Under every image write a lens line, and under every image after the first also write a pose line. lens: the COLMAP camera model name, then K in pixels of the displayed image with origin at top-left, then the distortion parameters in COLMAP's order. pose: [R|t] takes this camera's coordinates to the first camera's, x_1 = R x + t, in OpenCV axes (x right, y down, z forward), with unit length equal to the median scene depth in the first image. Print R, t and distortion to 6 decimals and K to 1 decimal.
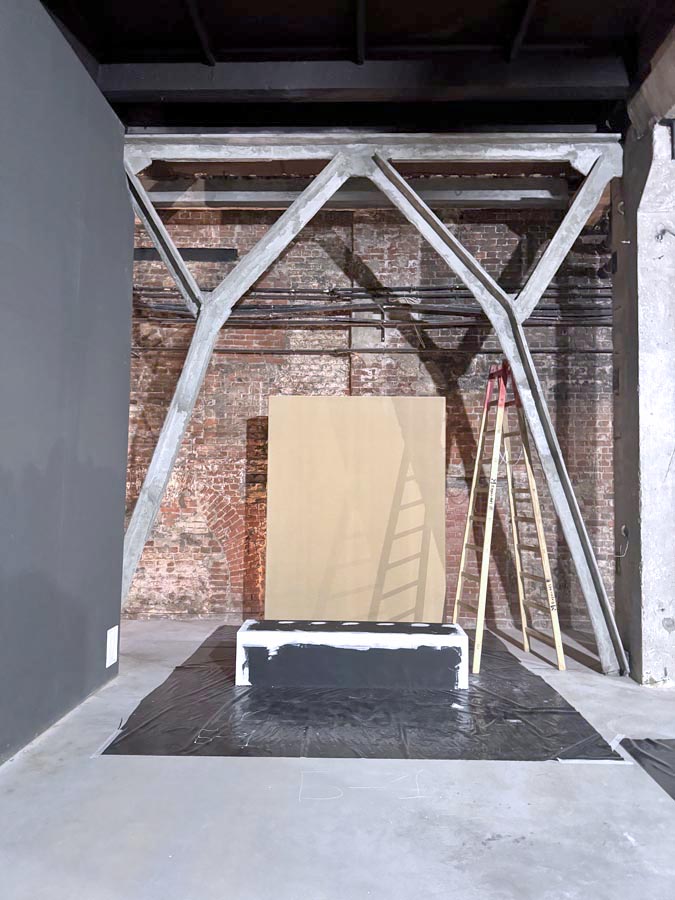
lens RADIAL K [[629.3, 0, 337.5], [0, 629.3, 450.0], [0, 0, 1]] dist [0.058099, -0.079972]
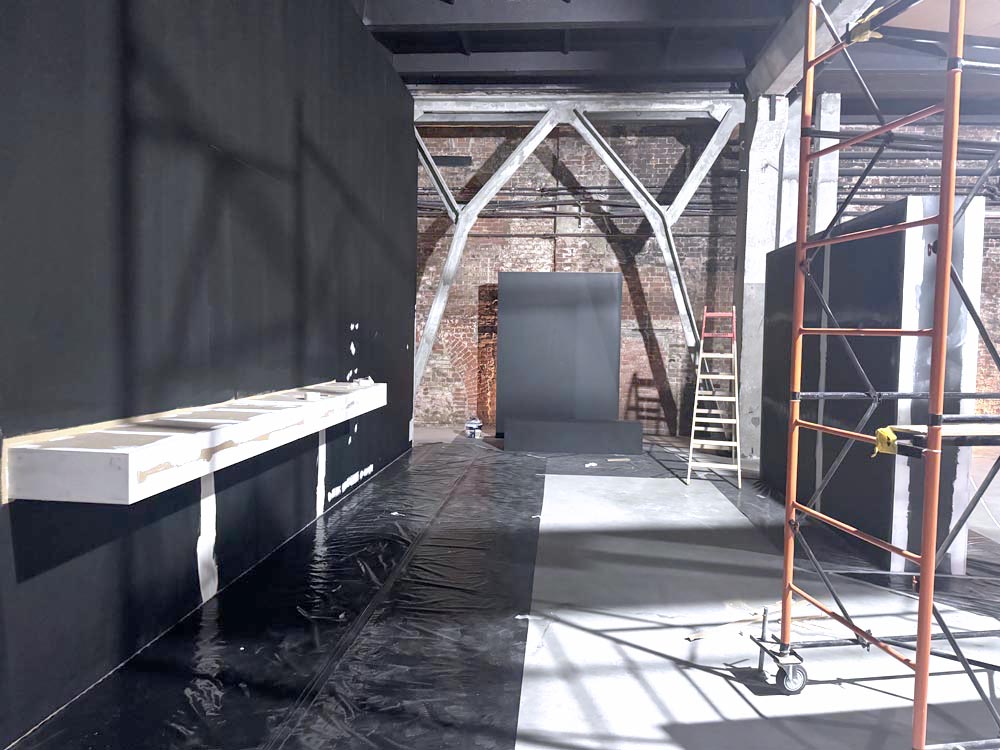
lens RADIAL K [[699.3, 0, 493.1], [0, 699.3, 382.9], [0, 0, 1]] dist [0.058099, -0.079972]
pose [[0.998362, 0.009495, -0.056422, -0.025349], [-0.002738, 0.992931, 0.118660, -0.020377], [0.057150, -0.118311, 0.991331, -0.542035]]
